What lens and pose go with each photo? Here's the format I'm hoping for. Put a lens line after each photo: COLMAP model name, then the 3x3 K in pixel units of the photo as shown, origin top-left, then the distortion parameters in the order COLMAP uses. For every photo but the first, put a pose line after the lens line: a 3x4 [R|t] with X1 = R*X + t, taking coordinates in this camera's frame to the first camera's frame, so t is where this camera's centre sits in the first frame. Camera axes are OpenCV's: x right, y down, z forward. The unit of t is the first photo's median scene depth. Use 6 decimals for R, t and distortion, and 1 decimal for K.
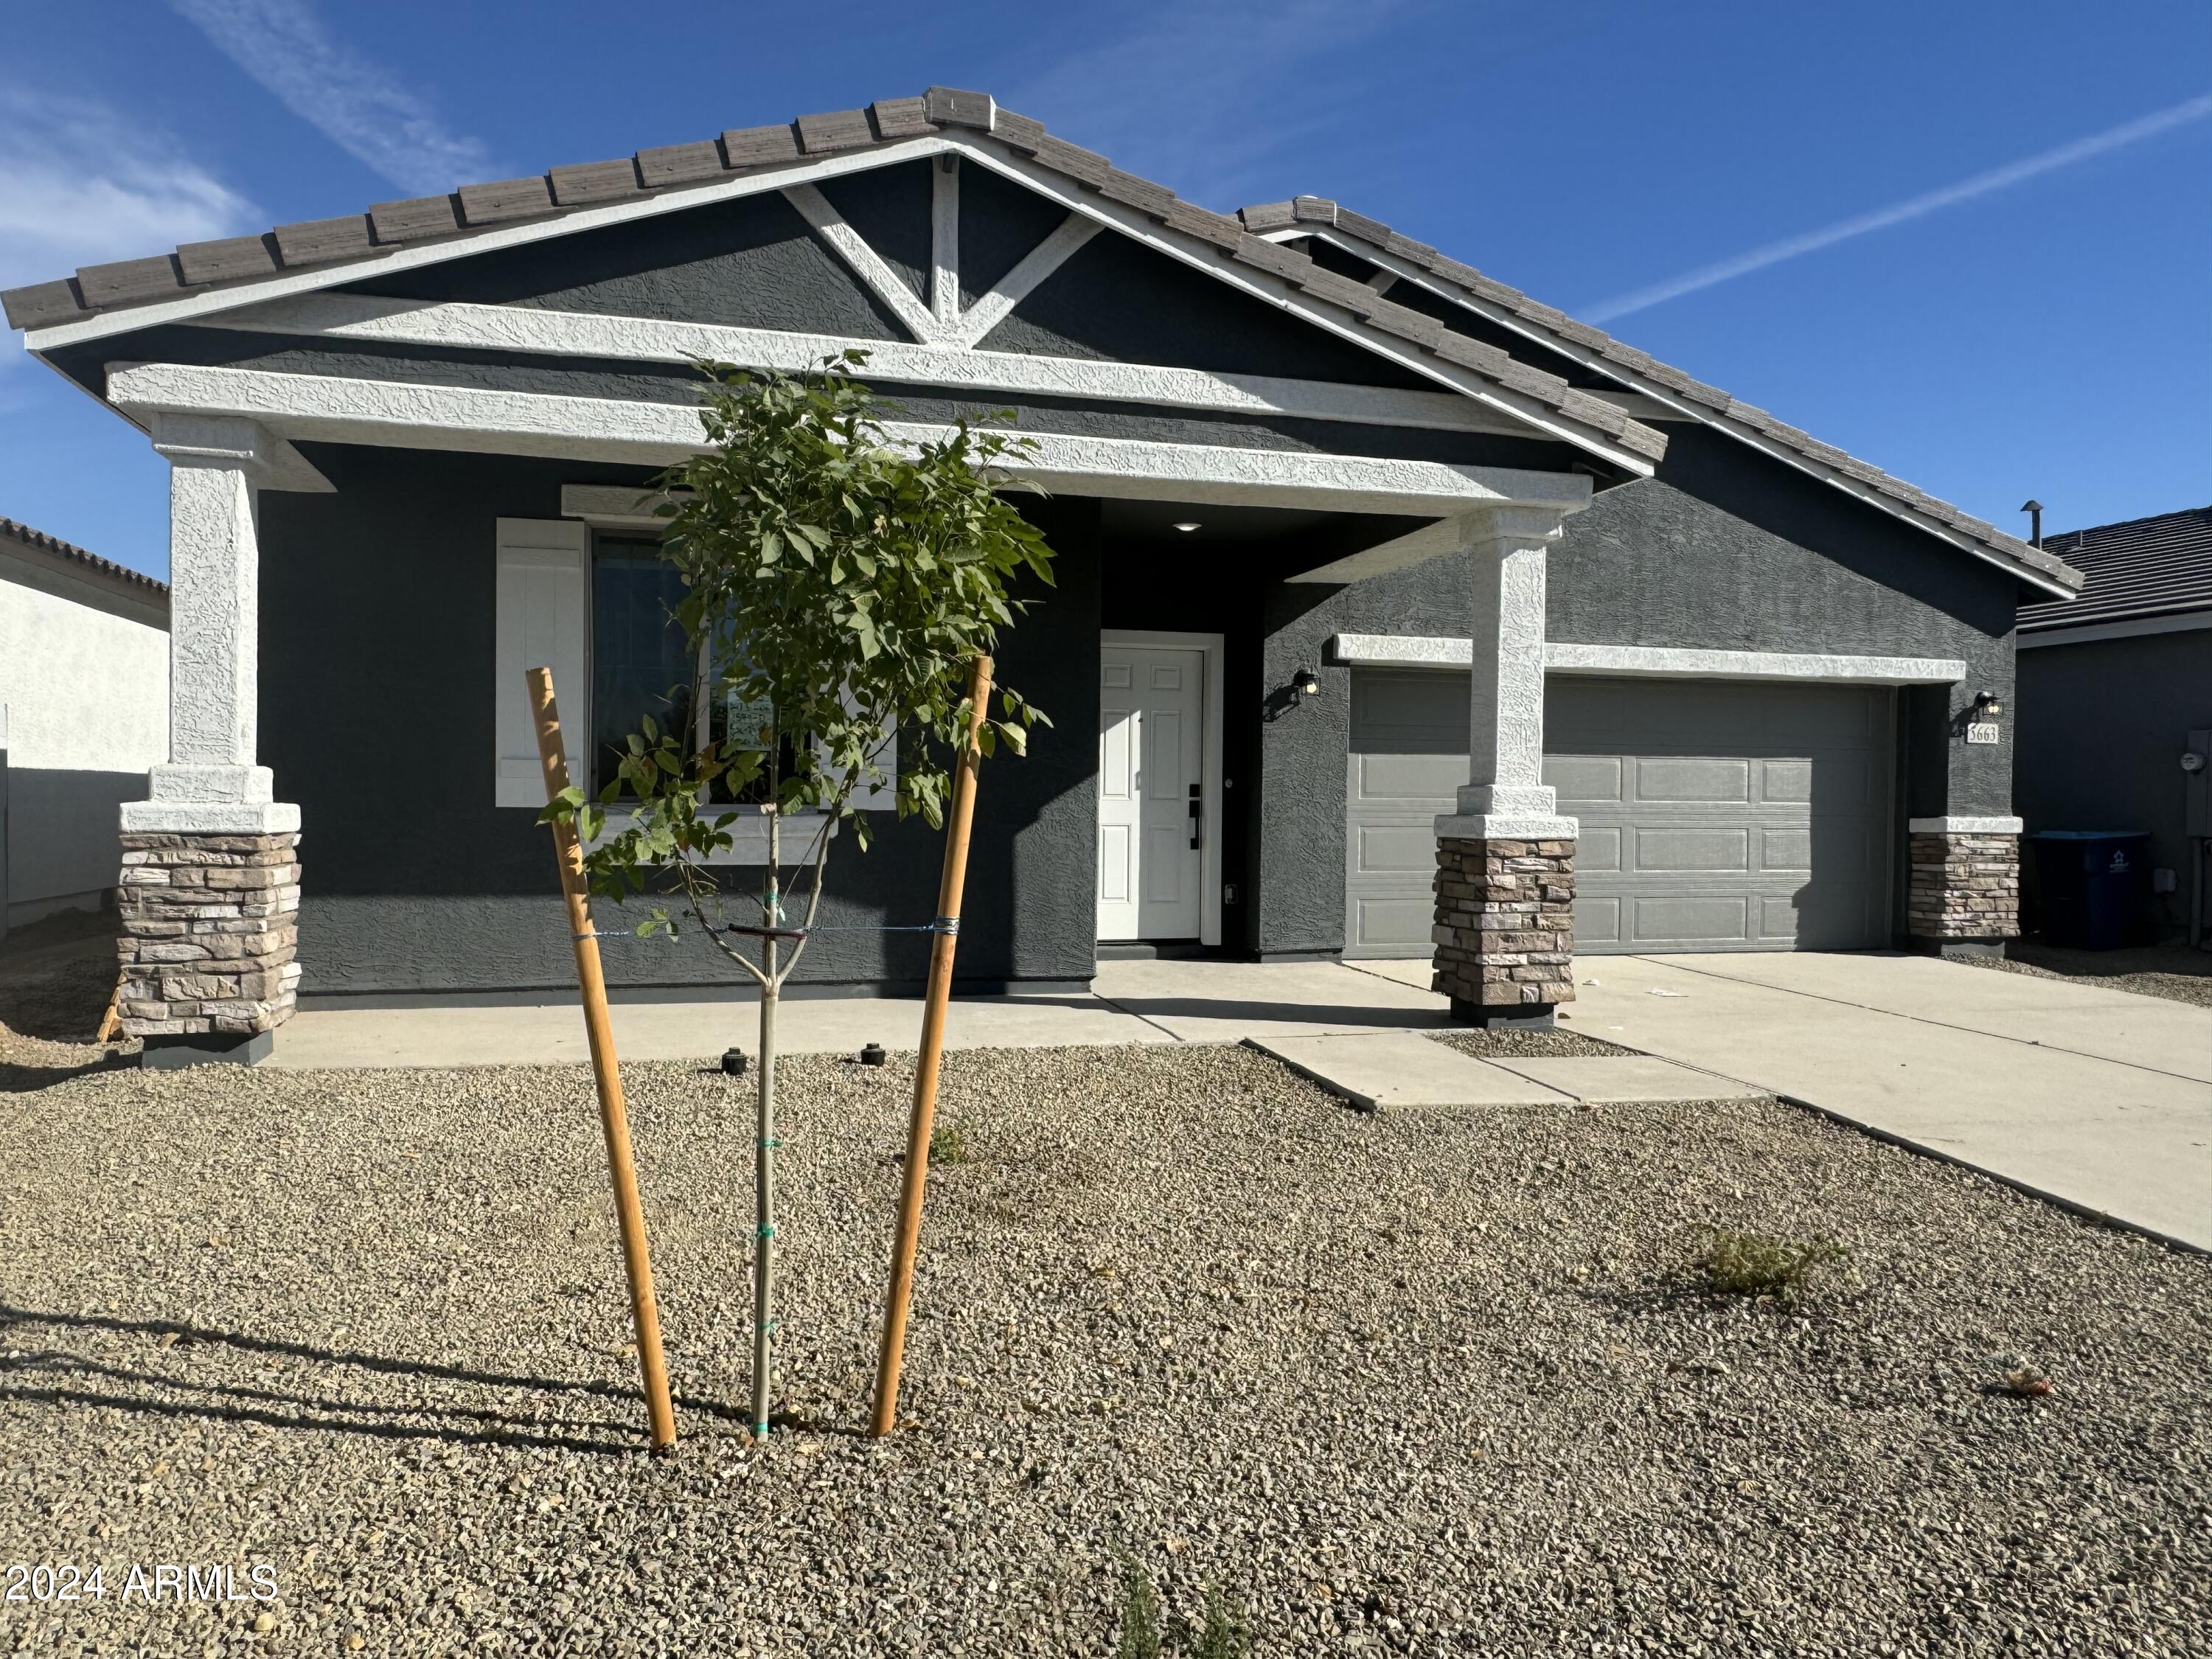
lens RADIAL K [[1531.5, 0, 1106.0], [0, 1531.5, 829.5], [0, 0, 1]] dist [-0.000500, 0.002465]
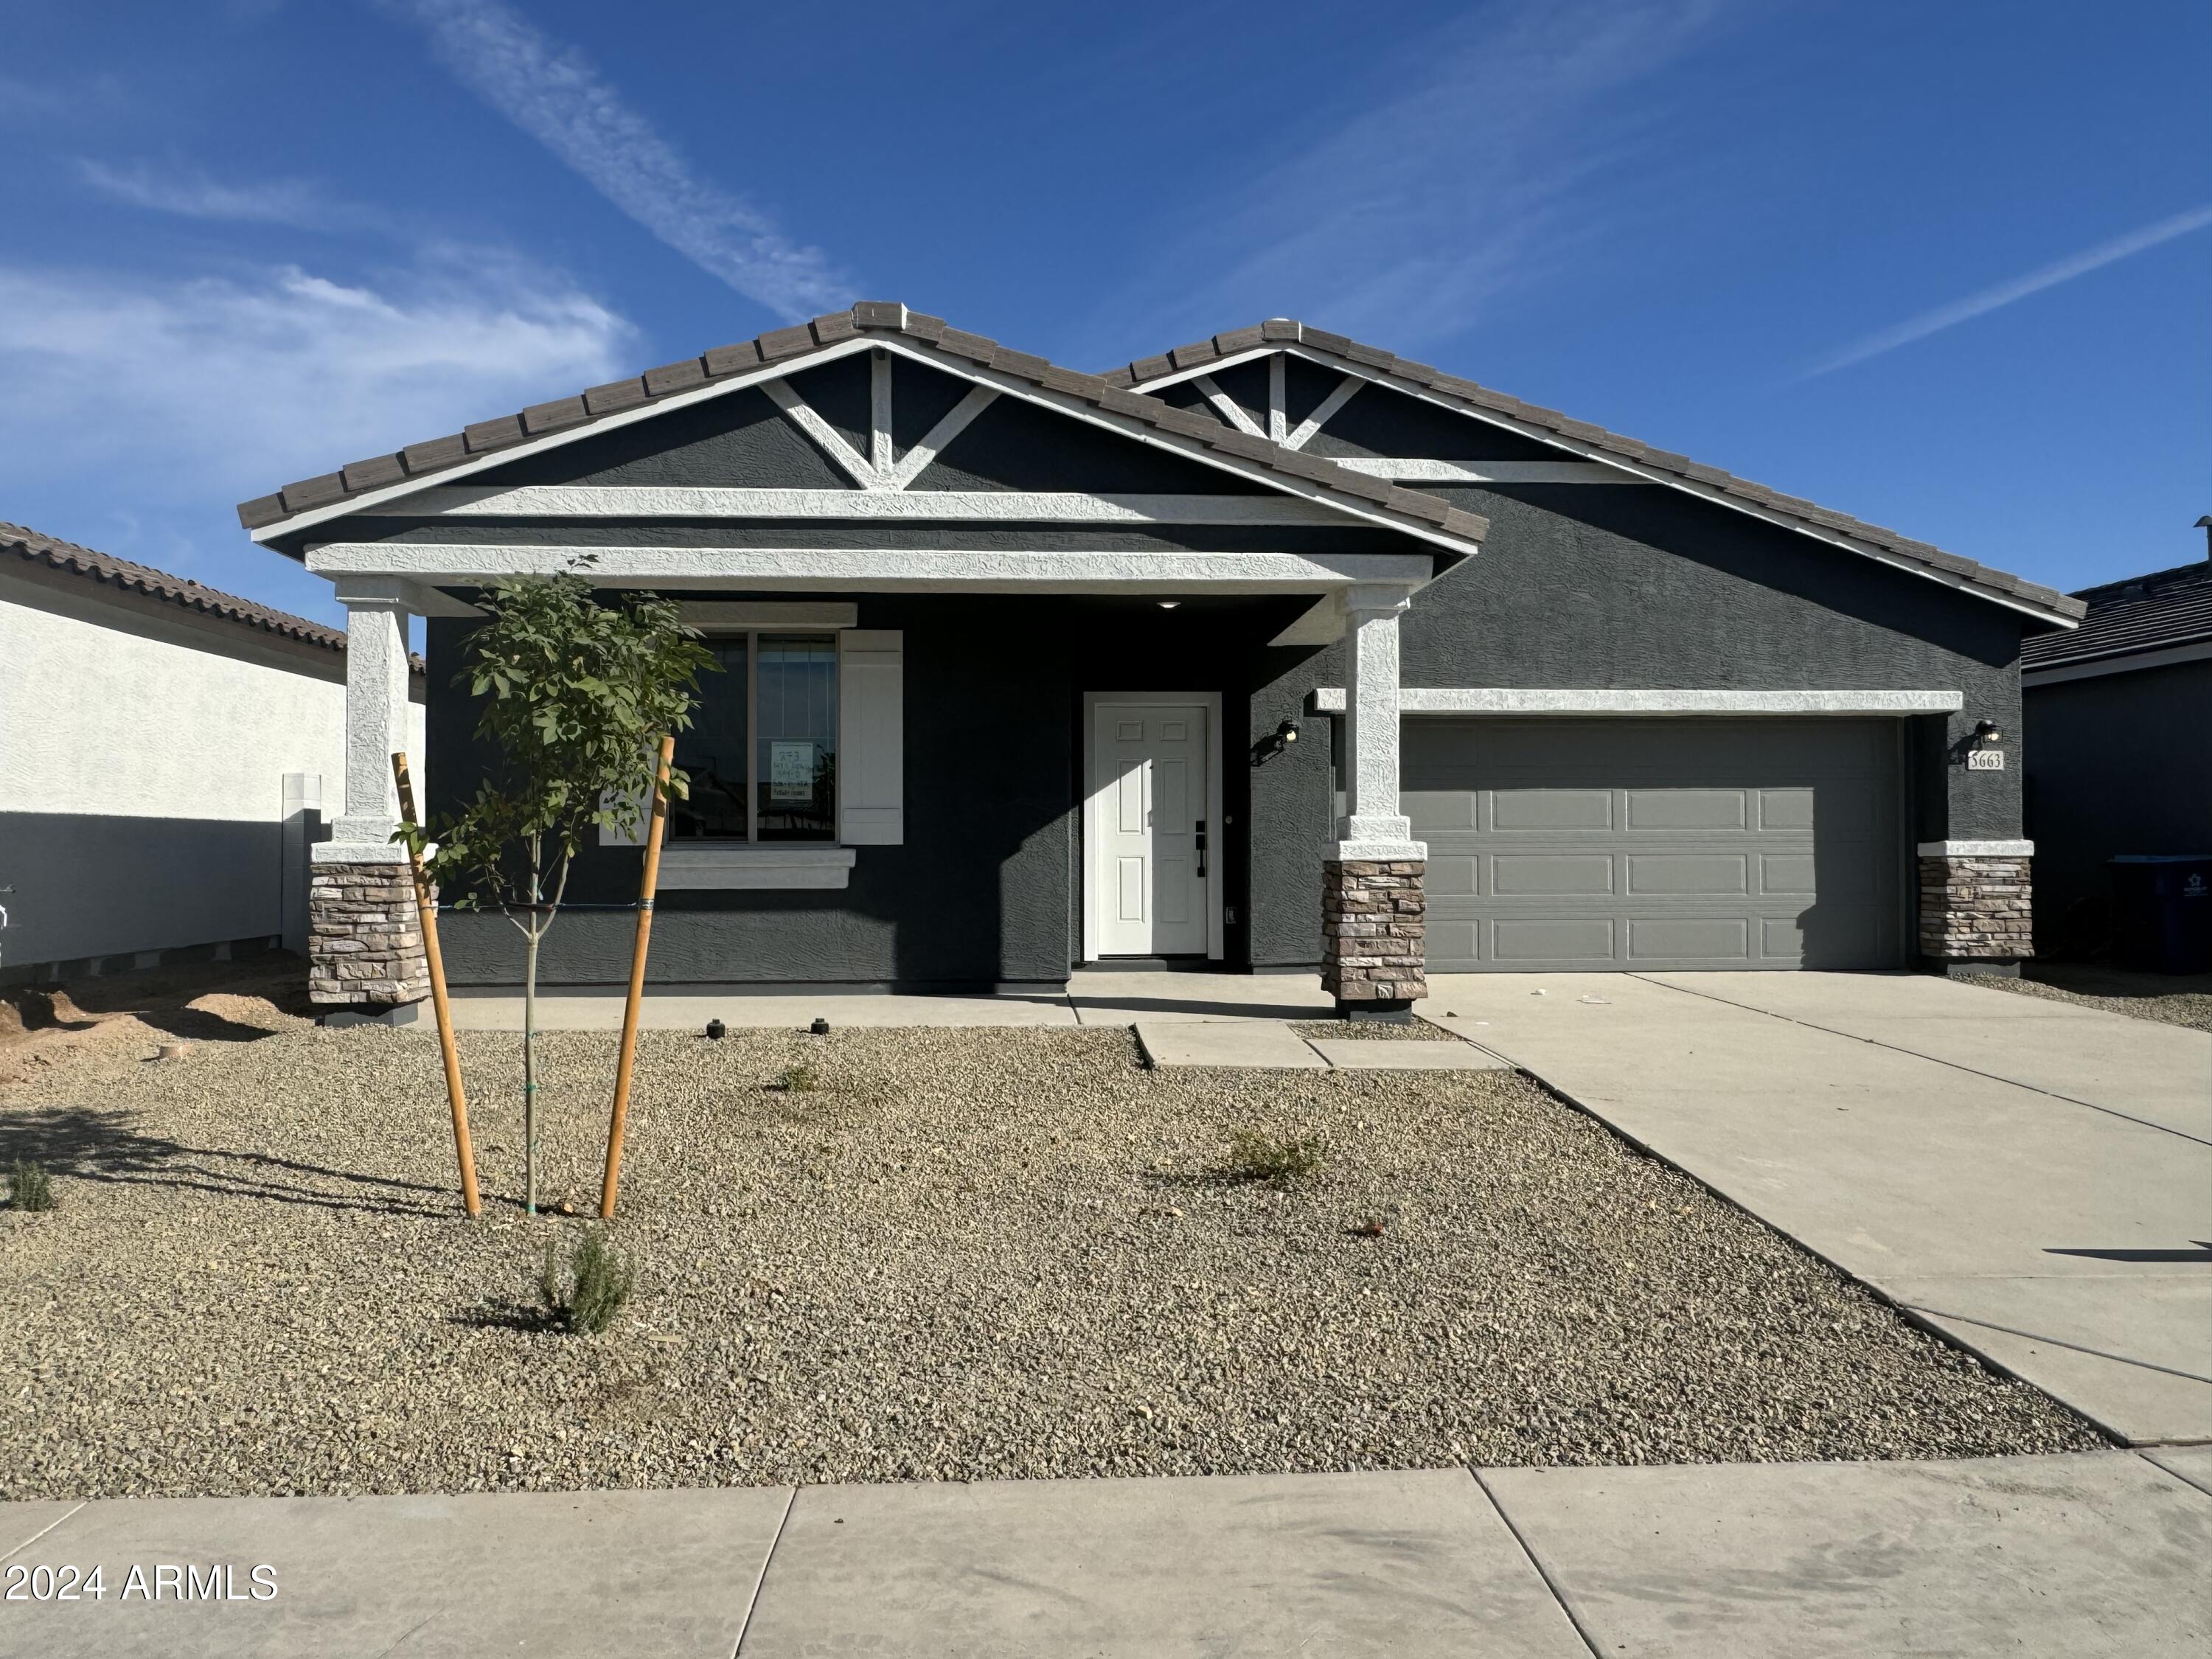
lens RADIAL K [[1518.8, 0, 1097.8], [0, 1518.8, 817.9], [0, 0, 1]] dist [0.004695, 0.001733]
pose [[0.977567, -0.016852, -0.209951, 0.304549], [0.008900, 0.999209, -0.038762, 0.016664], [0.210438, 0.036023, 0.976943, -0.200389]]
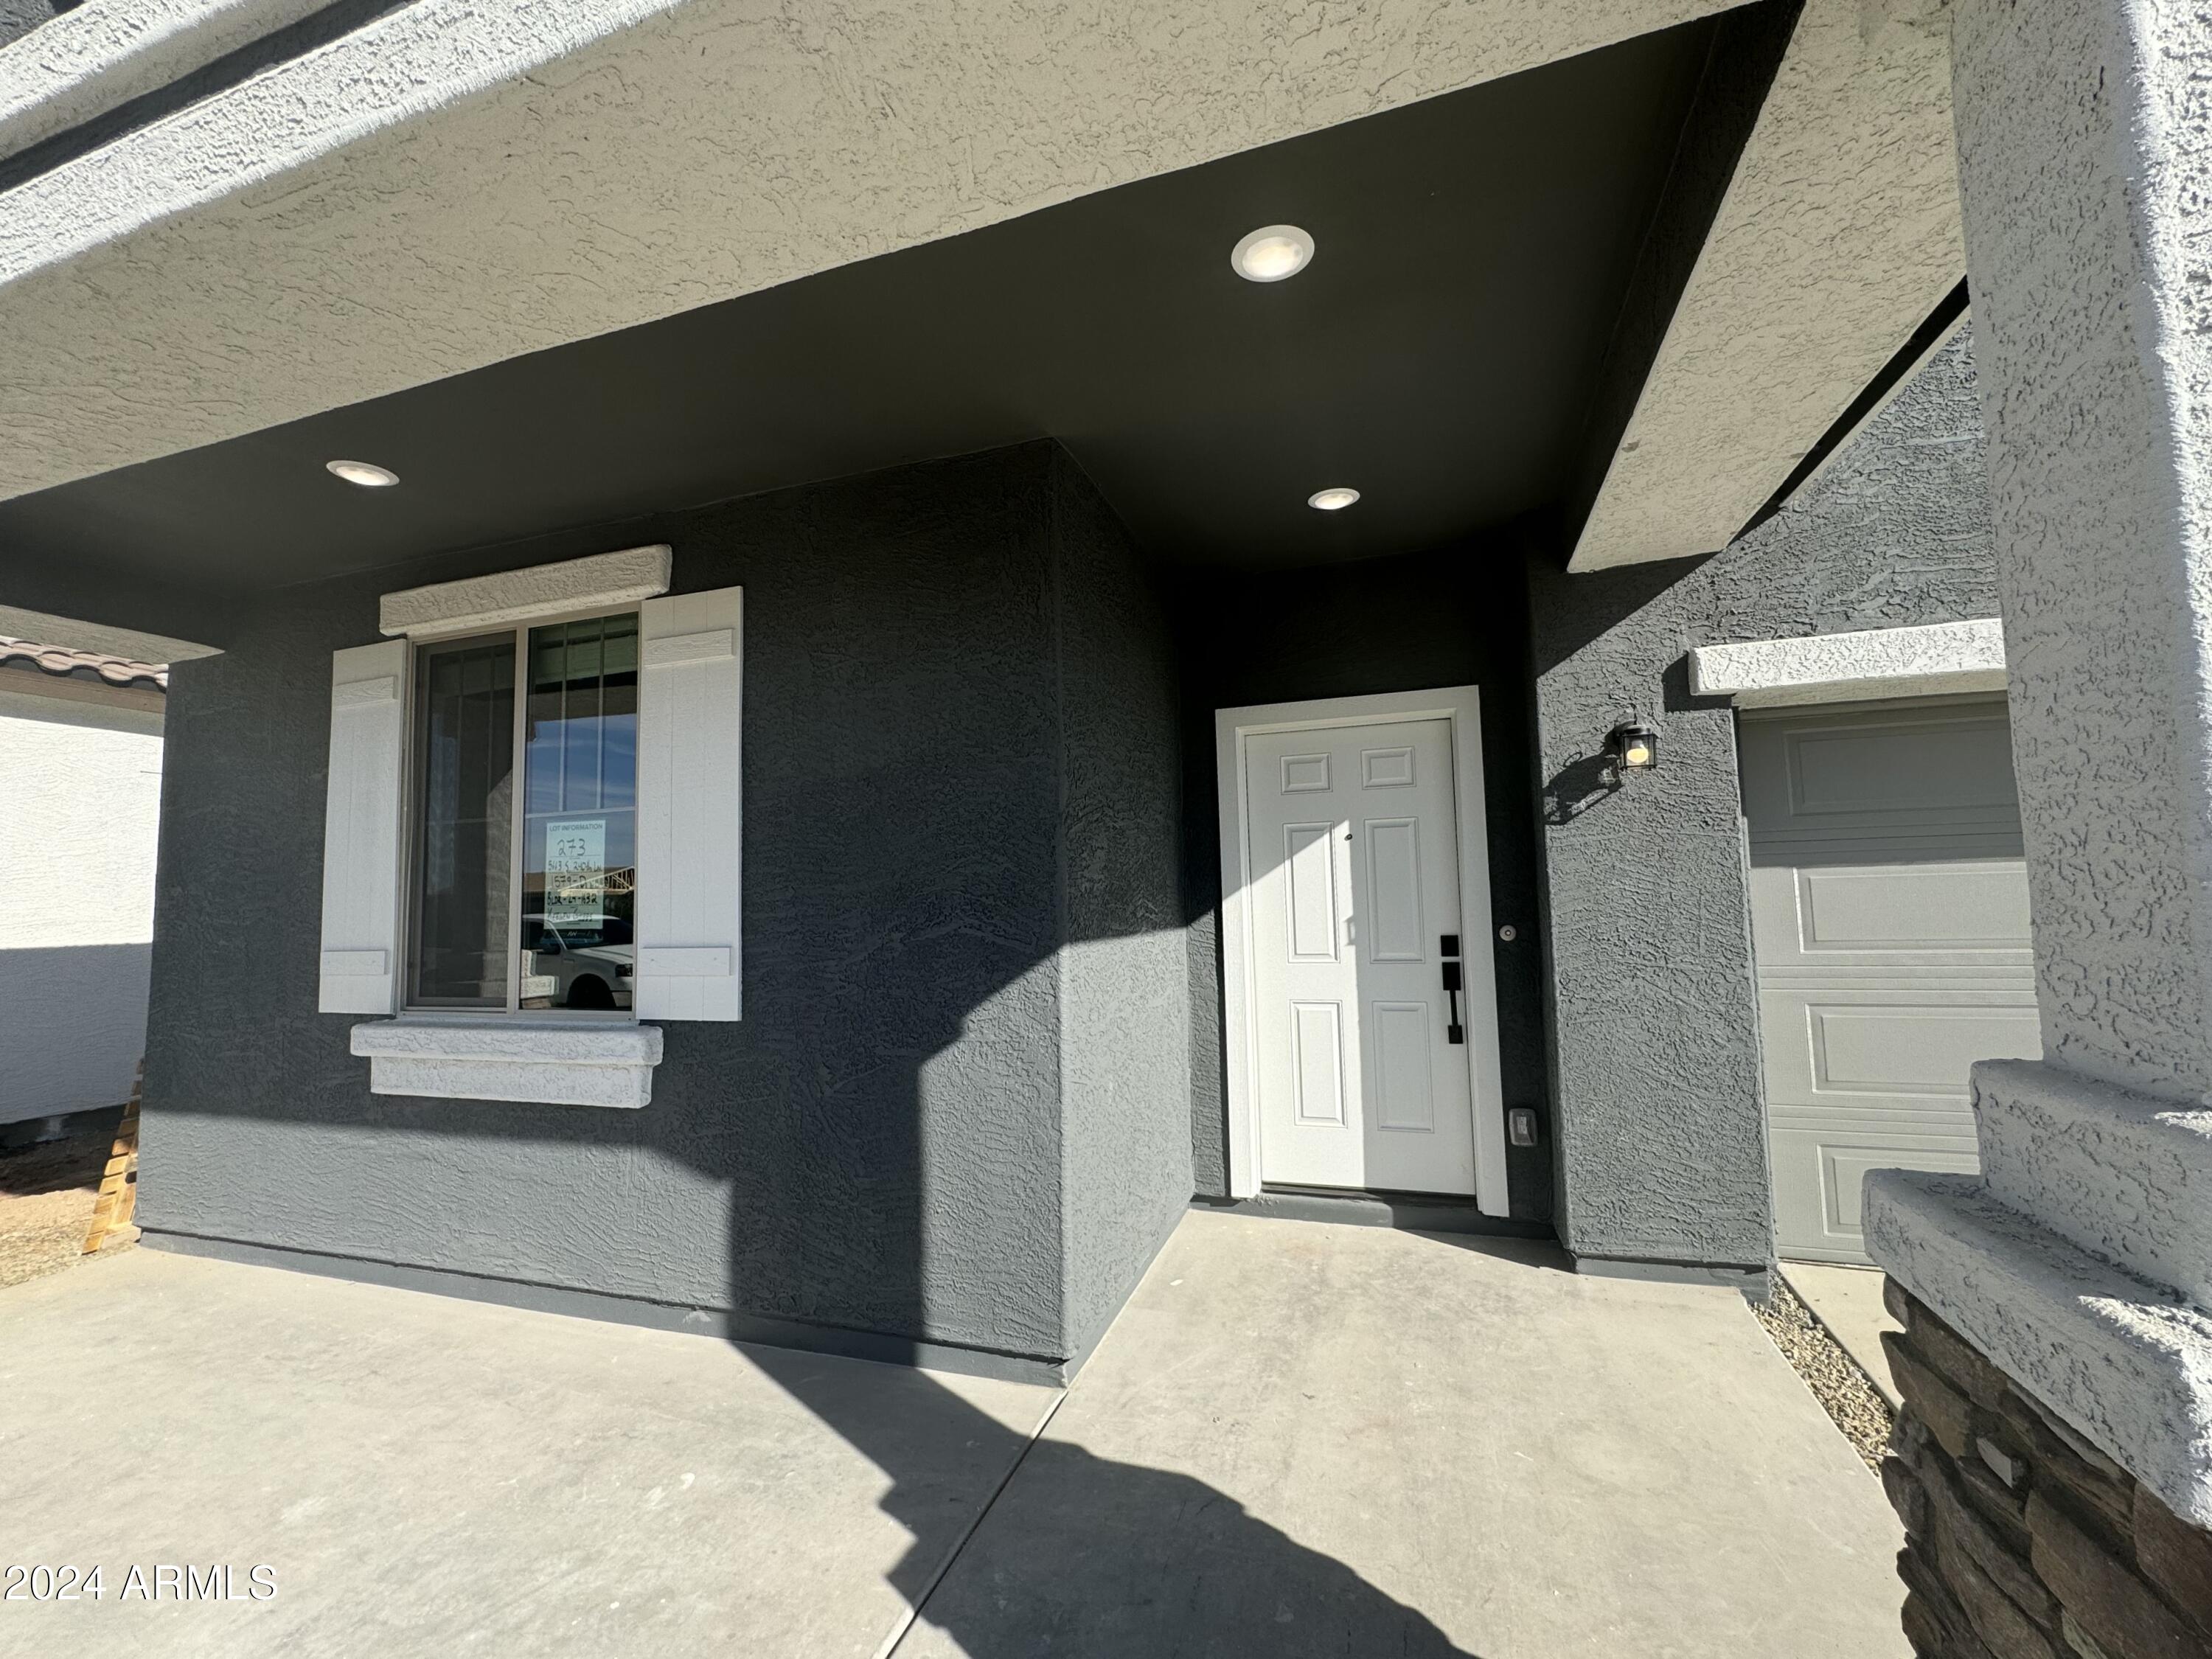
lens RADIAL K [[906.2, 0, 1115.8], [0, 906.2, 832.3], [0, 0, 1]] dist [0.000508, 0.000029]
pose [[0.828716, -0.074750, -0.554655, 0.205628], [0.023783, 0.994849, -0.098540, -0.051474], [0.559164, 0.068470, 0.826225, 0.845568]]
